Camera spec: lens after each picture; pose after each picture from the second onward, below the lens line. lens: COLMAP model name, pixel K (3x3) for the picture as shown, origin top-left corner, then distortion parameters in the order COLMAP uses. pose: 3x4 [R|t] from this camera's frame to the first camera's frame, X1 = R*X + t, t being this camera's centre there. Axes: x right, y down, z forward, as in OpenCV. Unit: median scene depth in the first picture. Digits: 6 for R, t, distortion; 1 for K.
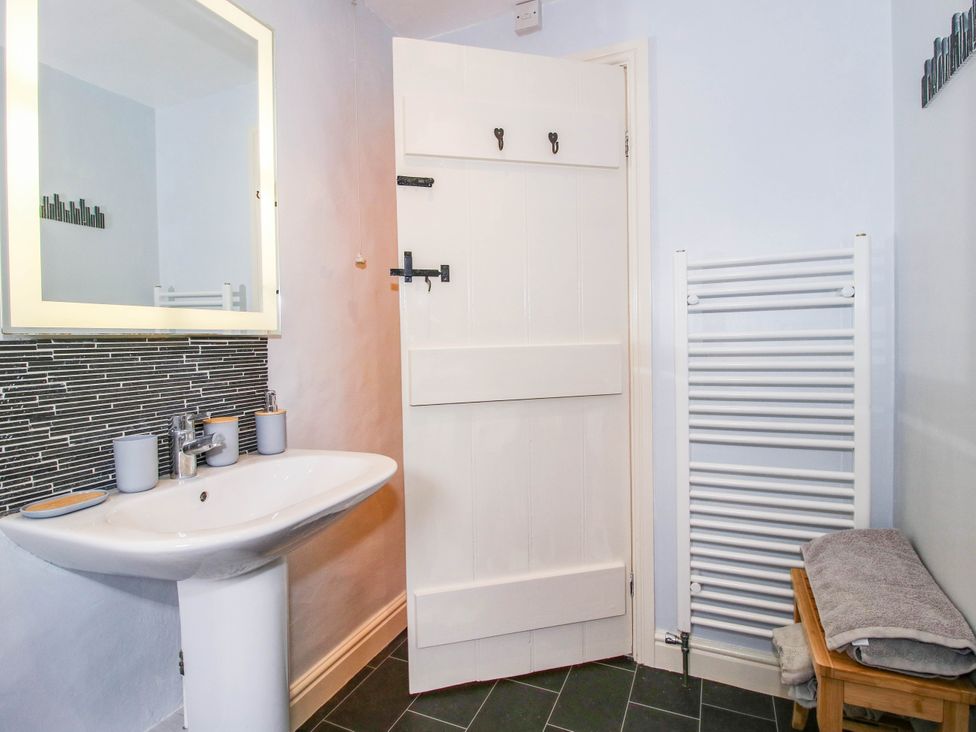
lens RADIAL K [[519.7, 0, 488.4], [0, 519.7, 362.5], [0, 0, 1]] dist [0.000170, -0.000992]
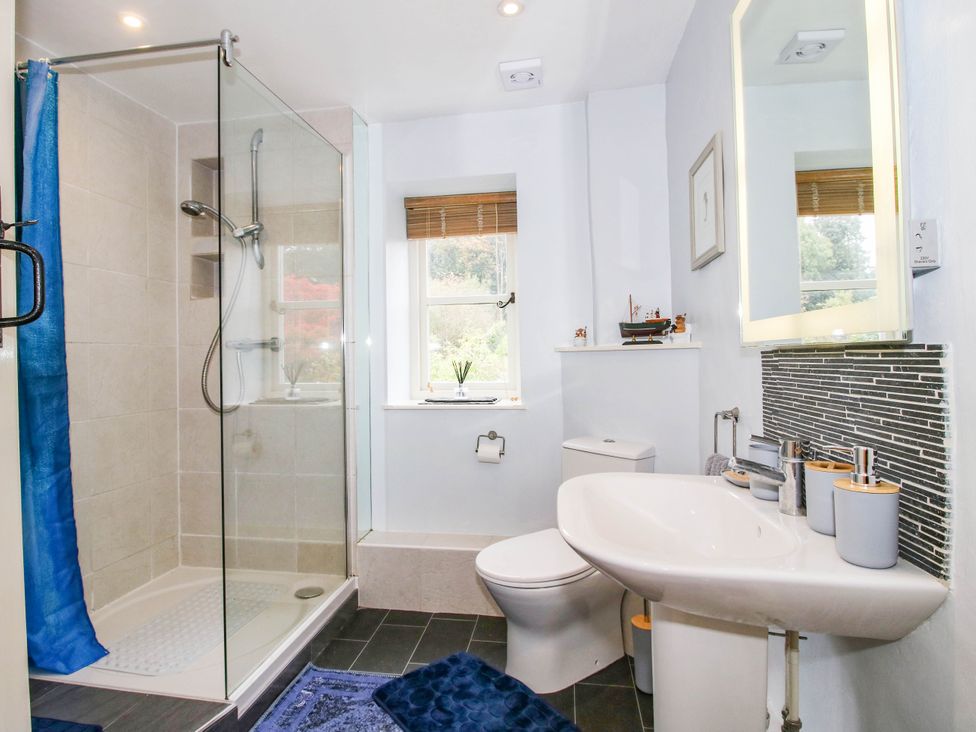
lens RADIAL K [[519.7, 0, 485.6], [0, 519.7, 360.8], [0, 0, 1]] dist [0.000170, -0.000992]
pose [[-0.964210, 0.031360, -0.263278, 0.093648], [0.017637, 0.998367, 0.054326, -0.067014], [0.264552, 0.047738, -0.963189, 1.367017]]
